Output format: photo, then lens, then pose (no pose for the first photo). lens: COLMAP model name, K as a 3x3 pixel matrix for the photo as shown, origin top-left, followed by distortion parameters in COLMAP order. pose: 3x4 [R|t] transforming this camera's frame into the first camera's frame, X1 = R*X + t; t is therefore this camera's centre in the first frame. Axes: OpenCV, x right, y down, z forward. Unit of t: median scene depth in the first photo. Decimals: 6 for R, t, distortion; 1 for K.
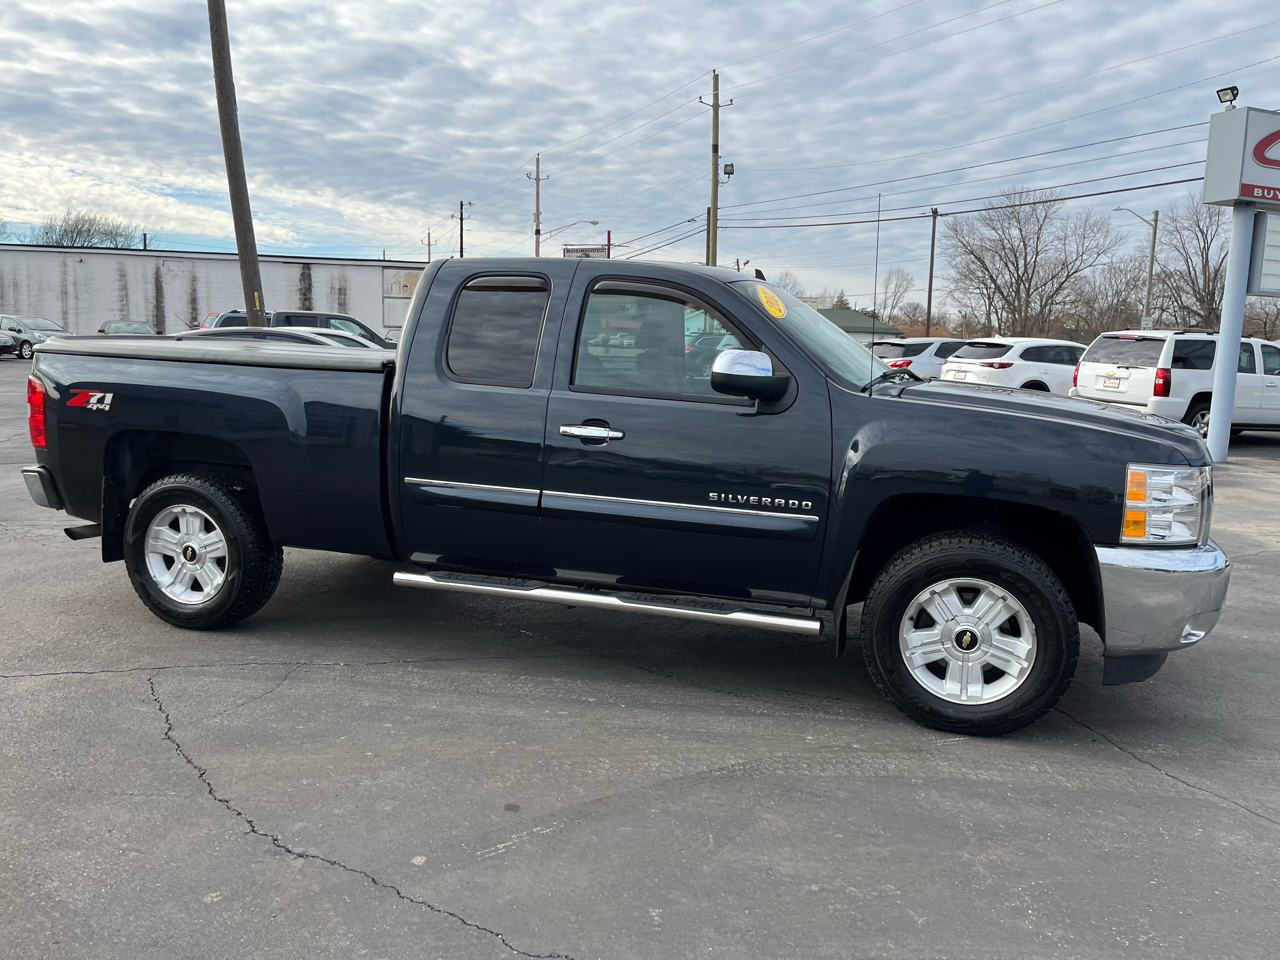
lens RADIAL K [[977.1, 0, 659.3], [0, 977.1, 473.4], [0, 0, 1]] dist [0.085661, -0.115498]
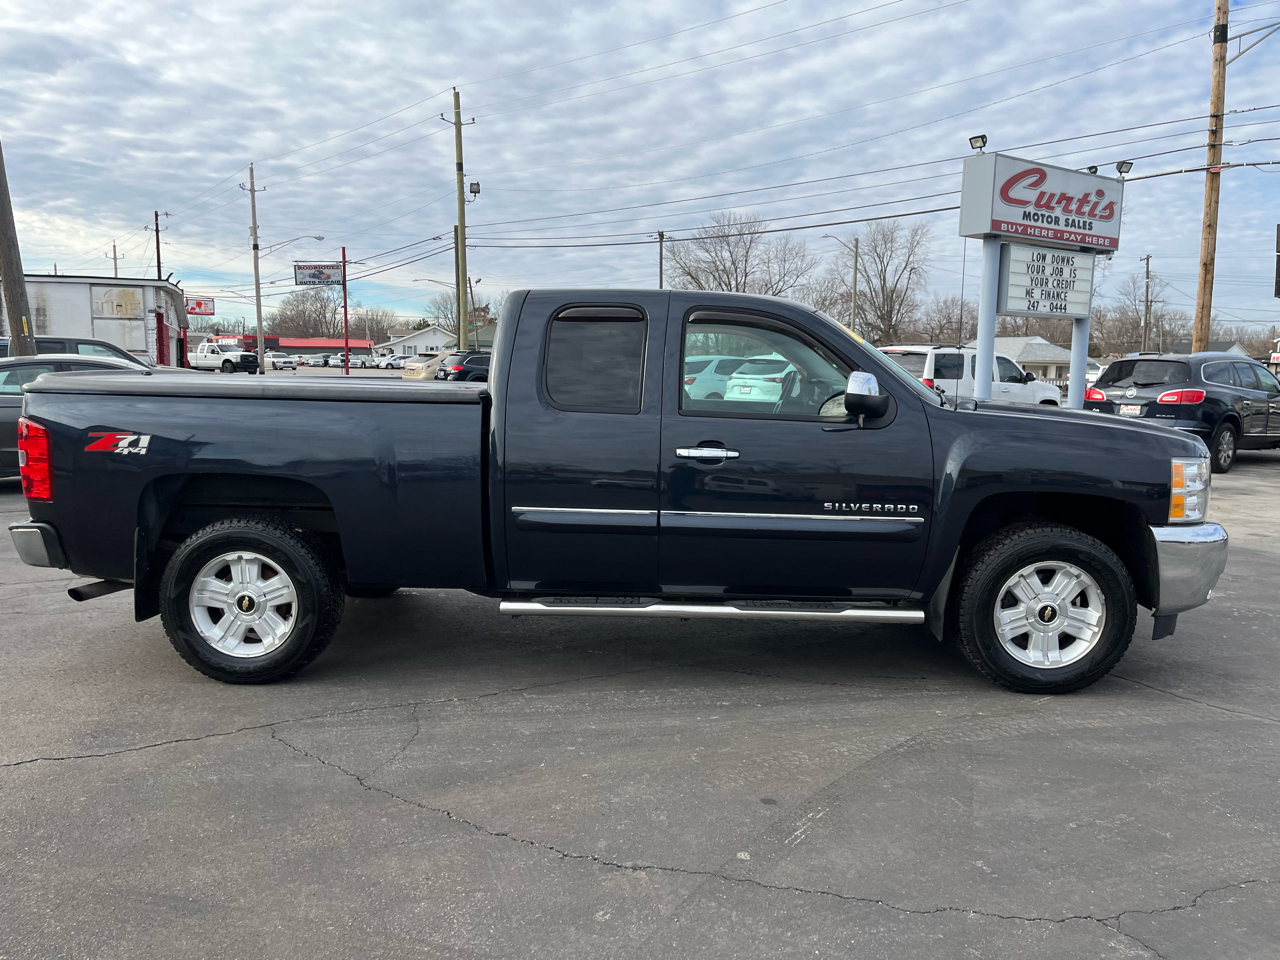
lens RADIAL K [[976.1, 0, 659.3], [0, 976.1, 481.6], [0, 0, 1]] dist [0.084077, -0.114635]
pose [[0.958536, -0.053489, 0.279906, -0.021980], [0.055971, 0.998432, -0.000879, -0.000700], [-0.279420, 0.016509, 0.960027, -0.000394]]
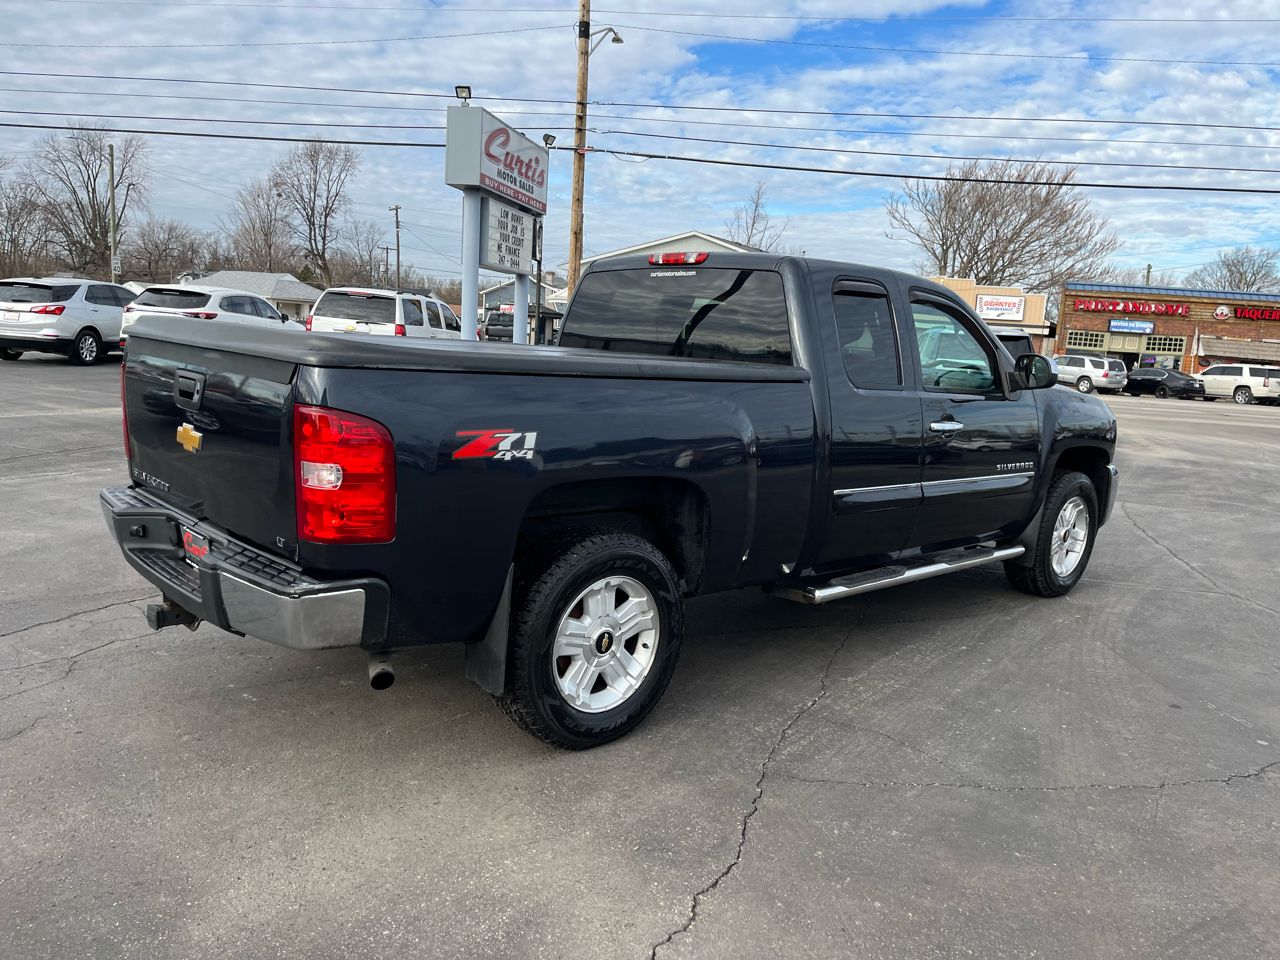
lens RADIAL K [[976.1, 0, 659.3], [0, 976.1, 481.6], [0, 0, 1]] dist [0.084077, -0.114635]
pose [[0.485588, -0.136571, 0.863454, -0.065538], [0.072907, 0.990607, 0.115682, -0.007167], [-0.871142, 0.006778, 0.490984, 0.037905]]
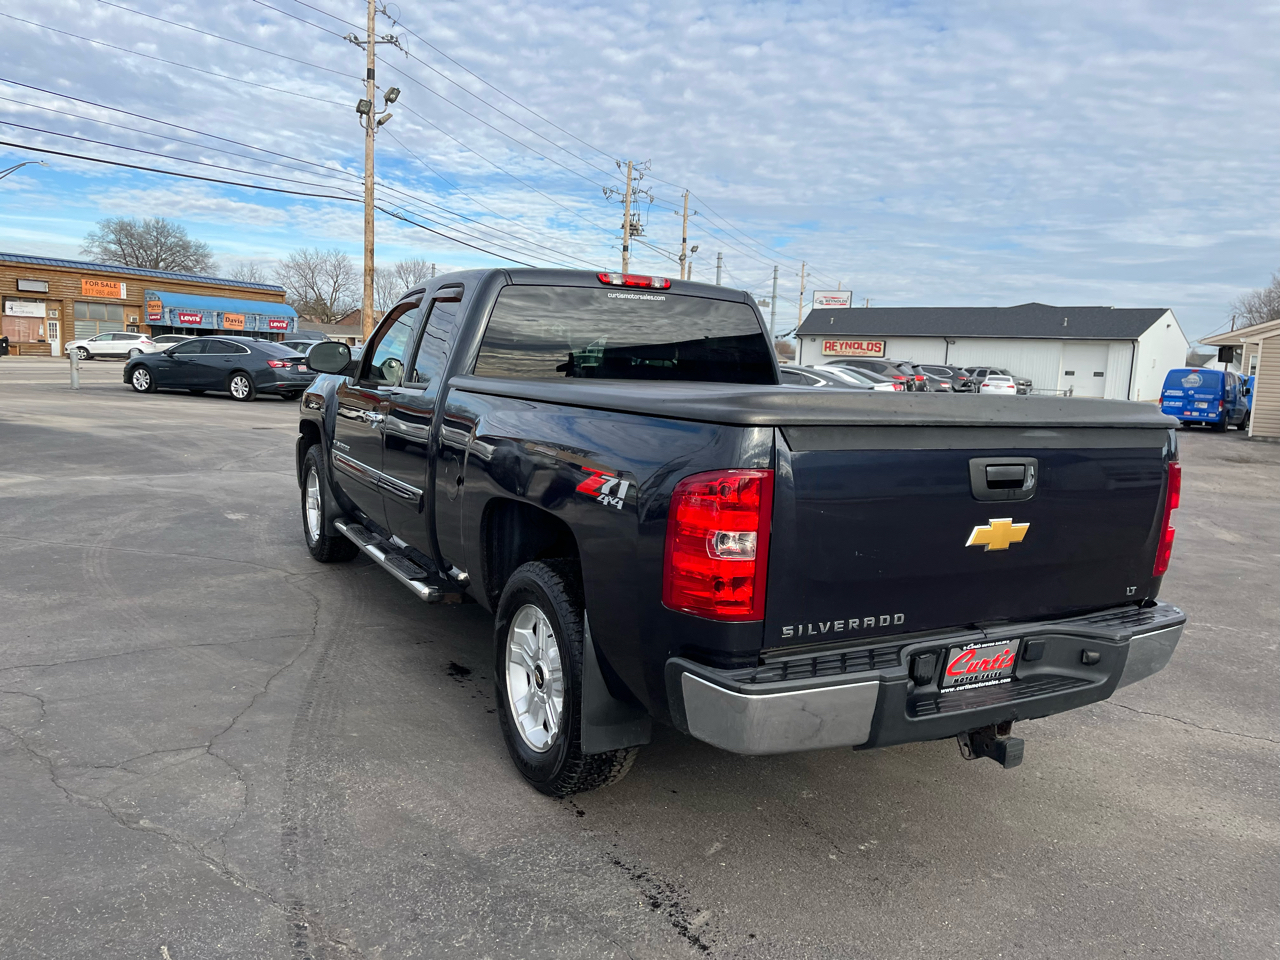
lens RADIAL K [[970.4, 0, 663.0], [0, 970.4, 466.2], [0, 0, 1]] dist [0.069578, -0.101827]
pose [[-0.739913, -0.145185, 0.656849, -0.052469], [0.018211, 0.971752, 0.235302, -0.016677], [-0.672456, 0.186064, -0.716368, 0.109755]]
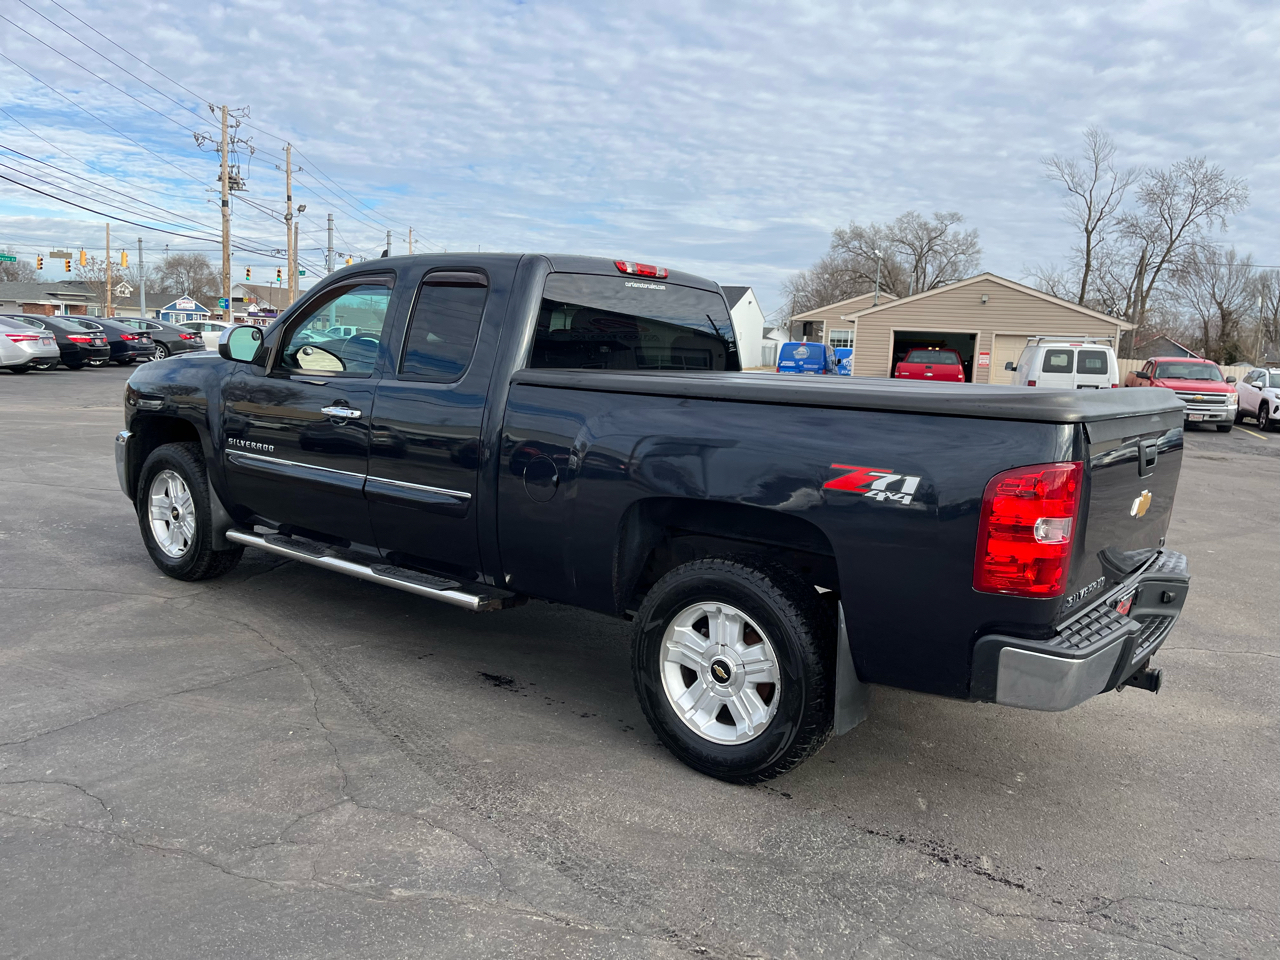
lens RADIAL K [[970.4, 0, 663.0], [0, 970.4, 466.2], [0, 0, 1]] dist [0.069578, -0.101827]
pose [[-0.942696, -0.122502, 0.310352, -0.031668], [-0.039368, 0.964501, 0.261127, -0.017719], [-0.331324, 0.233946, -0.914054, 0.122693]]
